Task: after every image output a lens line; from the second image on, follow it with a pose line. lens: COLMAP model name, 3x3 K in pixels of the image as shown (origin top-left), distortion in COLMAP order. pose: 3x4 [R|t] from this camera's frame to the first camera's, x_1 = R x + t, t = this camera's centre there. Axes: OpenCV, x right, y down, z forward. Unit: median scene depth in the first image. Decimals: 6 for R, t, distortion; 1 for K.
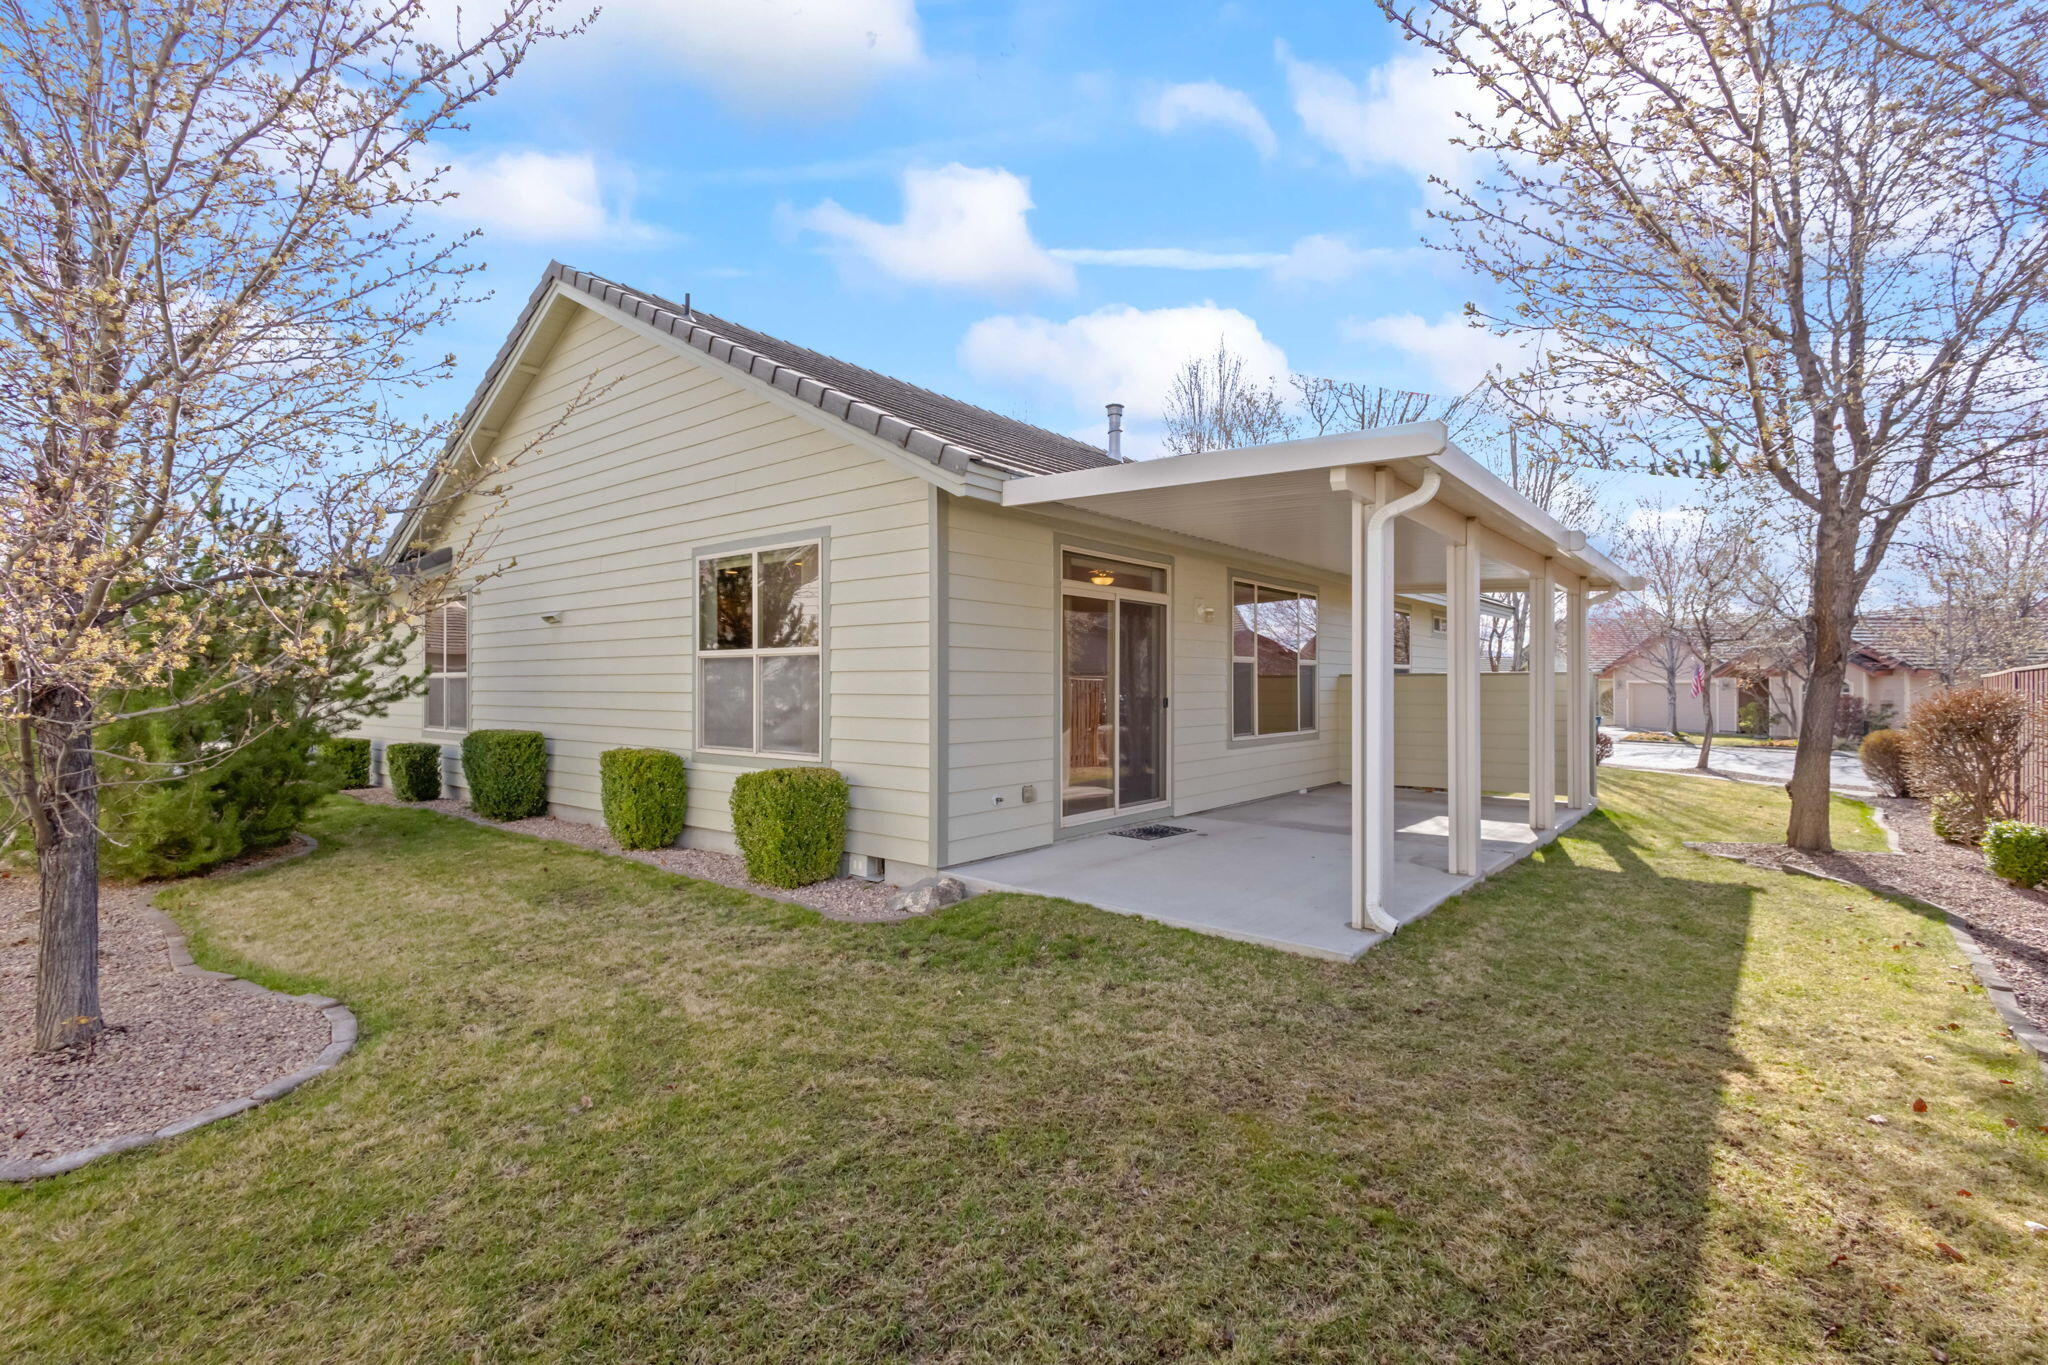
lens RADIAL K [[946.6, 0, 1023.1], [0, 946.6, 689.8], [0, 0, 1]] dist [0.010174, -0.000526]
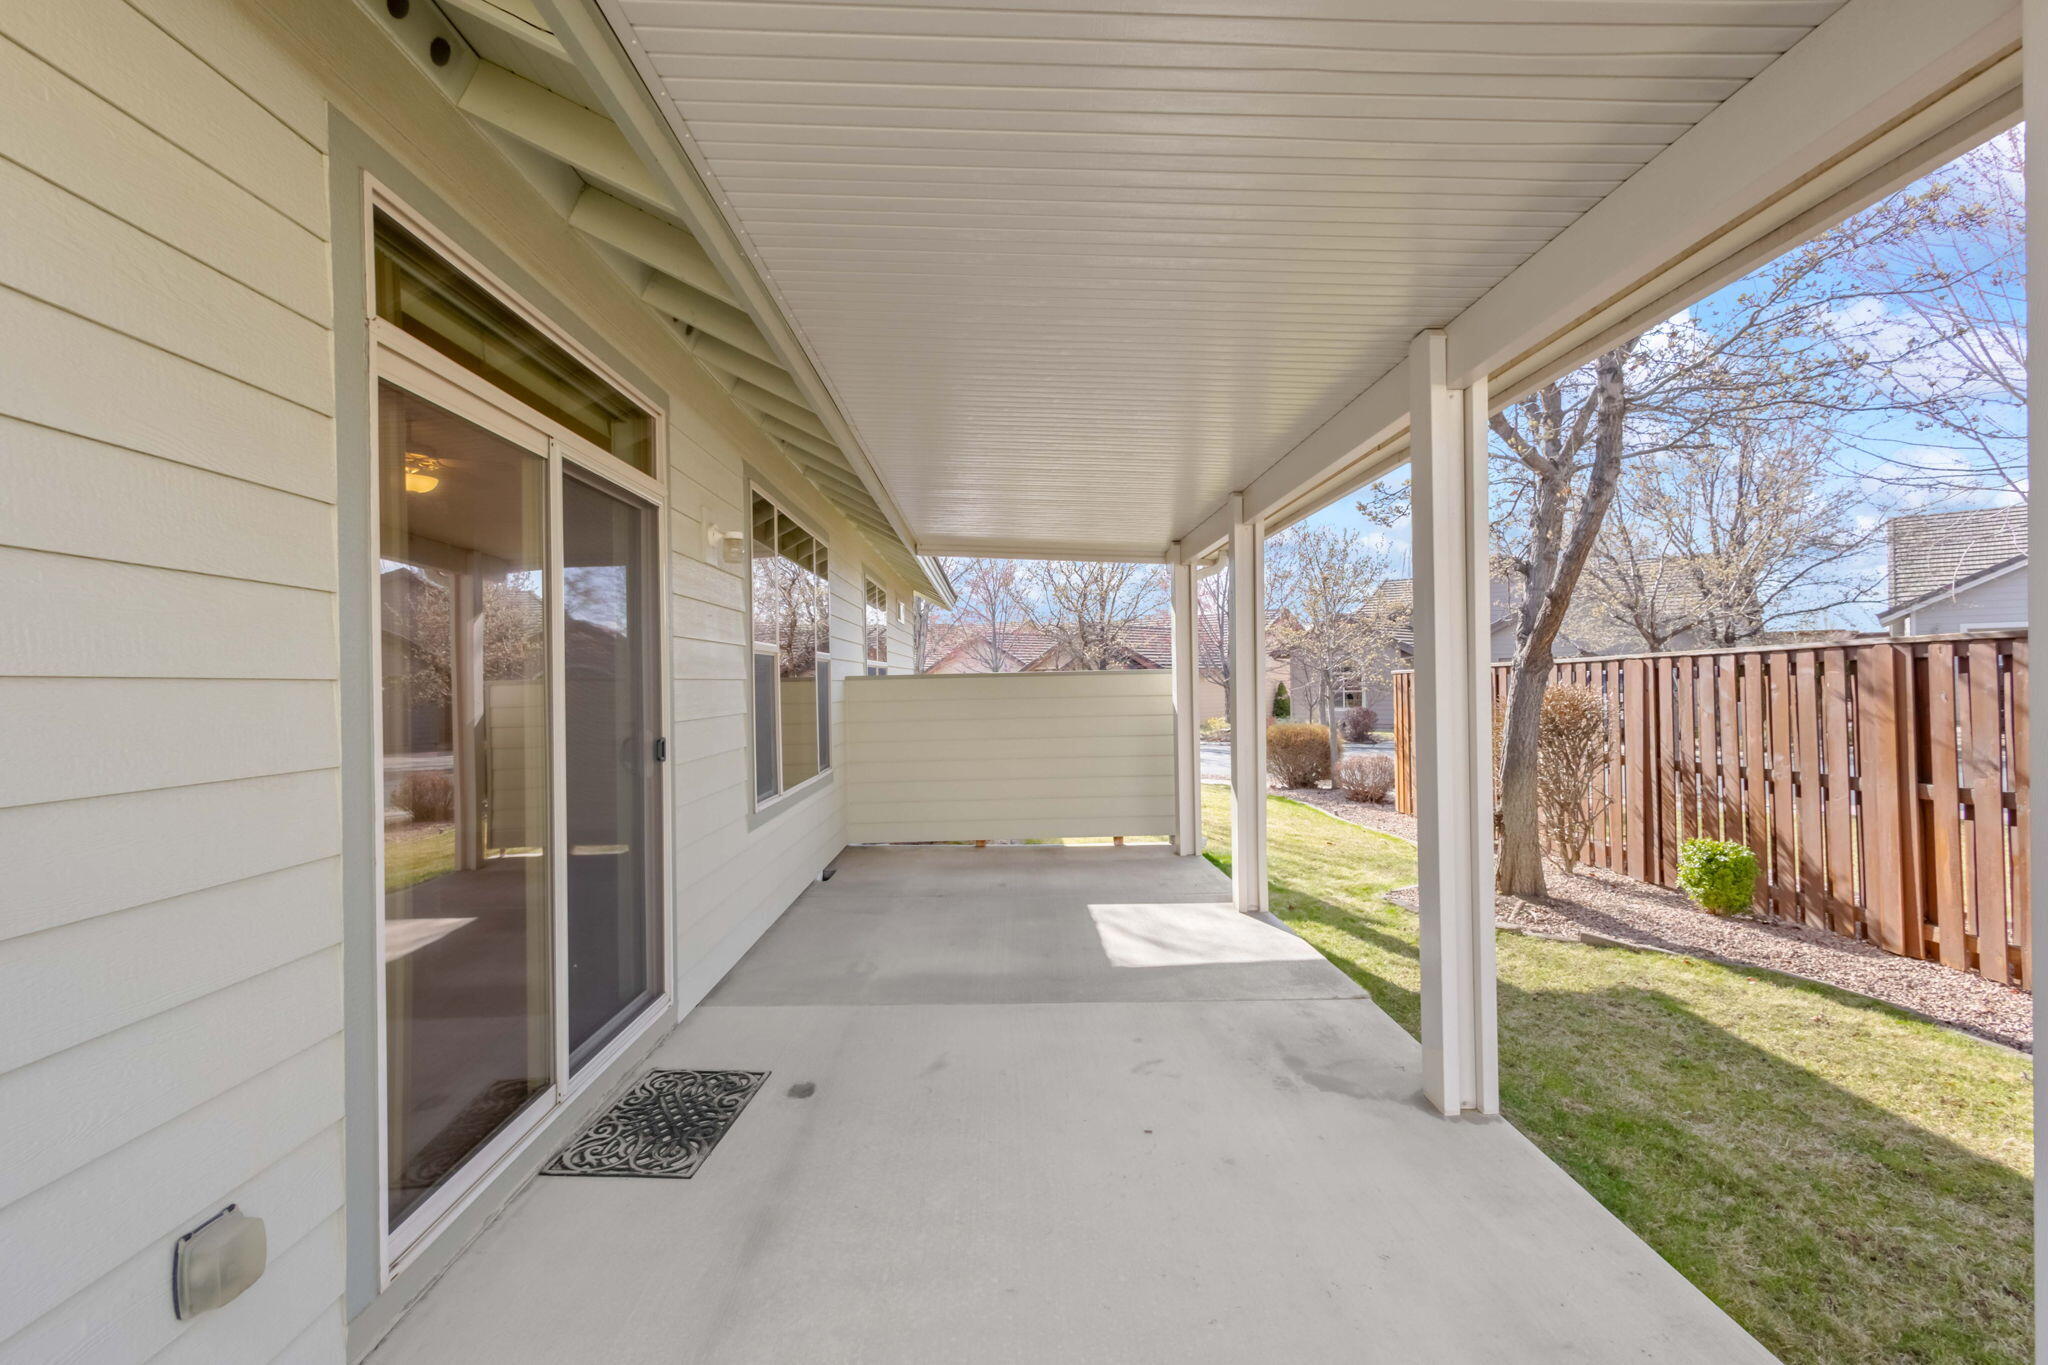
lens RADIAL K [[946.6, 0, 1023.1], [0, 946.6, 689.8], [0, 0, 1]] dist [0.010174, -0.000526]
pose [[0.757884, -0.016559, 0.652179, 0.006296], [0.019665, 0.999803, 0.002532, -0.008656], [-0.652093, 0.010907, 0.758061, 0.537989]]
